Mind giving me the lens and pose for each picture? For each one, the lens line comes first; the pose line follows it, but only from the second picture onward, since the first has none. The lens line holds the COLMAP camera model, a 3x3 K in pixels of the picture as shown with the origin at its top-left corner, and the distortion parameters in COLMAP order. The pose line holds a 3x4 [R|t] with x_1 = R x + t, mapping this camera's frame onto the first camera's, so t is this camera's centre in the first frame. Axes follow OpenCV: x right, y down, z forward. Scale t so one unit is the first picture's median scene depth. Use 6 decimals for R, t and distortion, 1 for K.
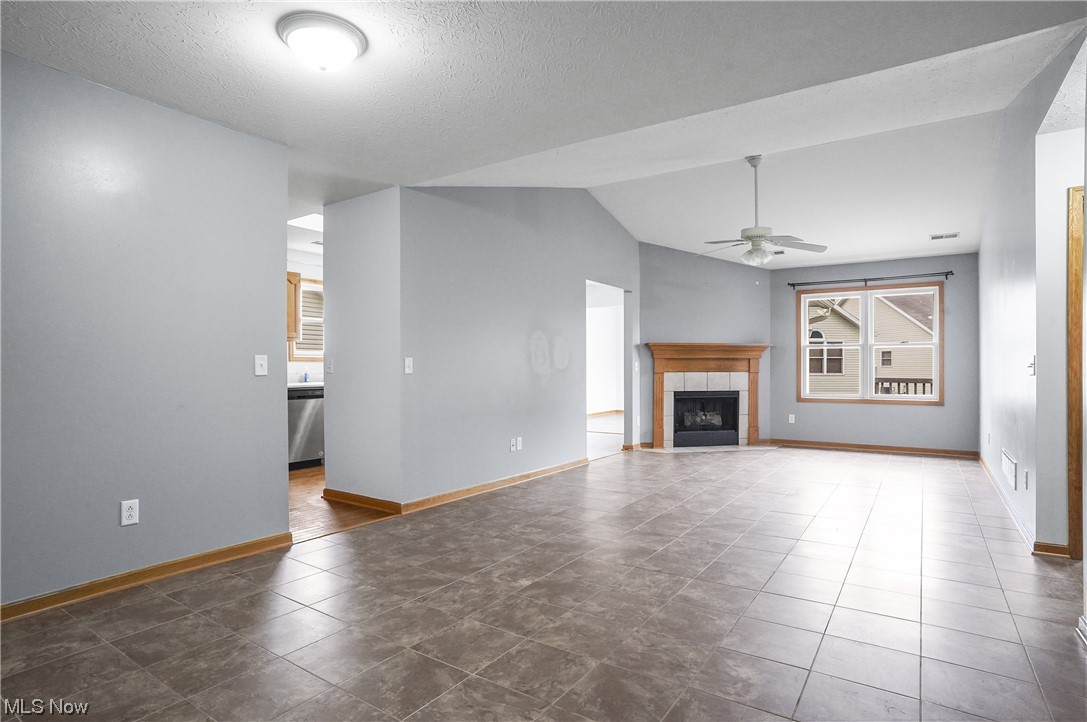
lens RADIAL K [[578.6, 0, 541.8], [0, 578.6, 370.5], [0, 0, 1]] dist [-0.069712, 0.031680]
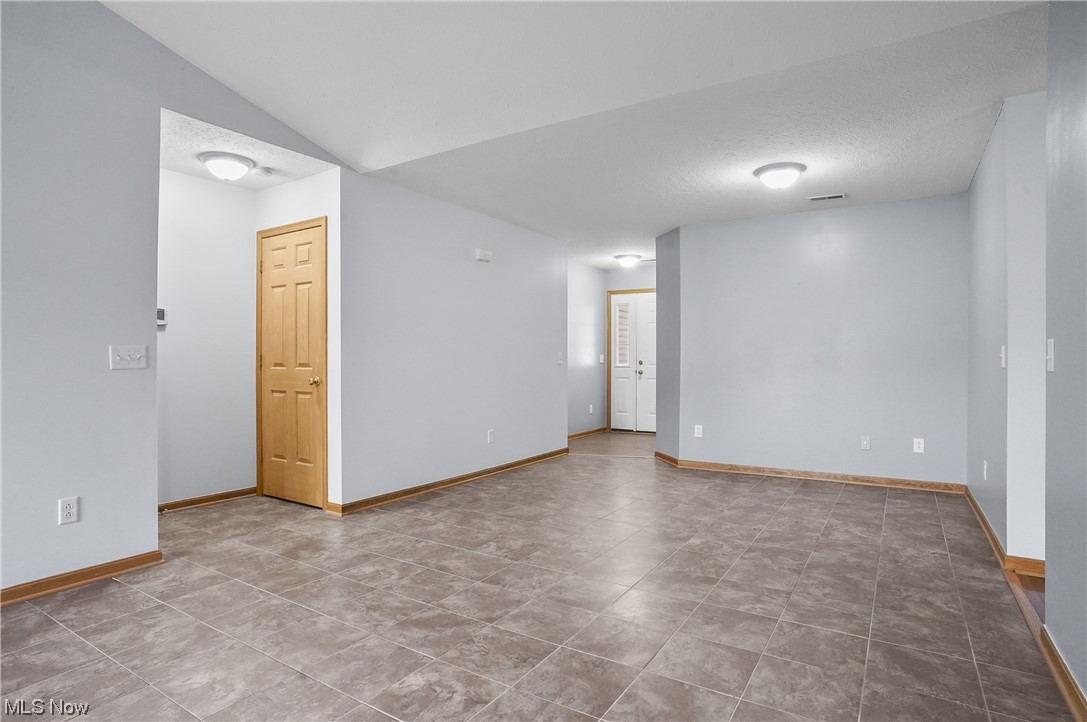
lens RADIAL K [[578.6, 0, 537.3], [0, 578.6, 362.2], [0, 0, 1]] dist [-0.069712, 0.031680]
pose [[-0.999720, 0.000201, -0.023674, 0.123799], [-0.000037, 0.999949, 0.010064, -0.004364], [0.023675, 0.010062, -0.999669, 0.833795]]
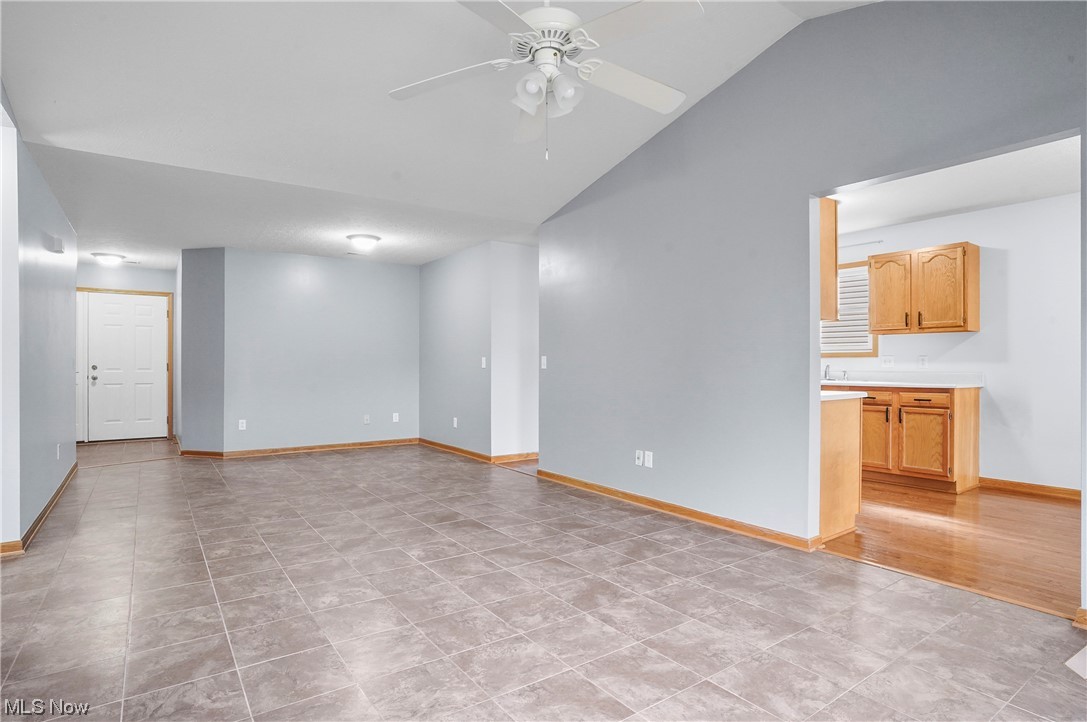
lens RADIAL K [[578.6, 0, 535.8], [0, 578.6, 362.7], [0, 0, 1]] dist [-0.069712, 0.031680]
pose [[-0.364804, -0.000961, -0.931084, 0.547327], [-0.004726, 0.999988, 0.000820, -0.005056], [0.931073, 0.004699, -0.364804, 0.824542]]
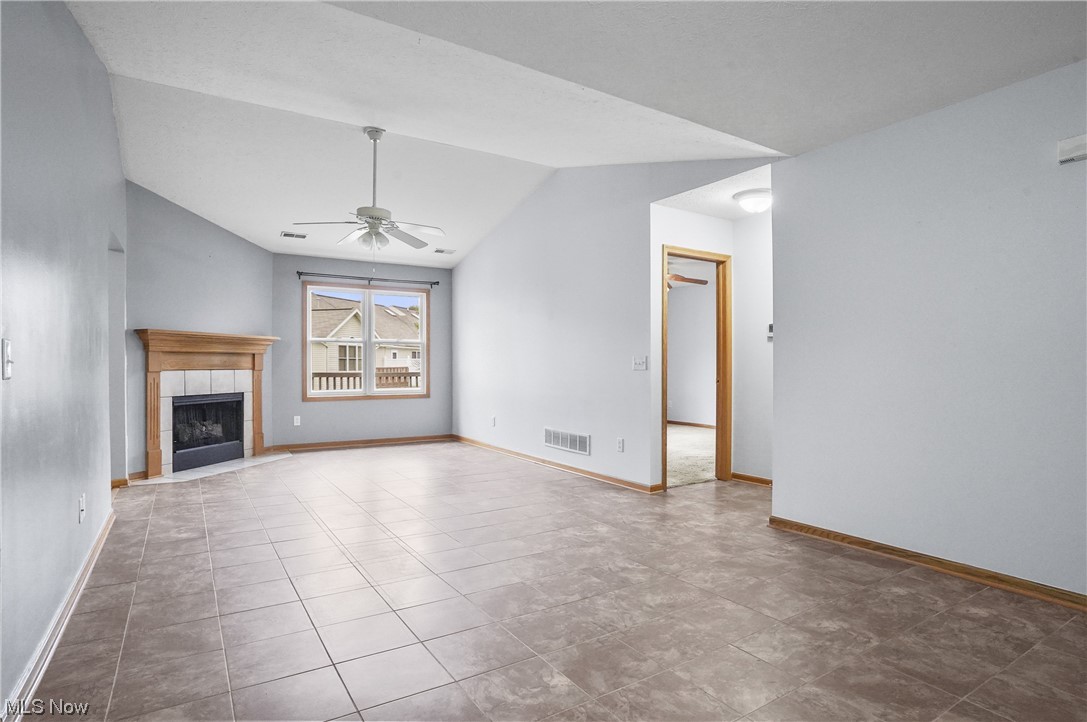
lens RADIAL K [[578.6, 0, 543.8], [0, 578.6, 366.2], [0, 0, 1]] dist [-0.069712, 0.031680]
pose [[0.394508, -0.002560, 0.918889, -0.250991], [0.004539, 0.999989, 0.000837, -0.001009], [-0.918881, 0.003841, 0.394516, 0.288556]]
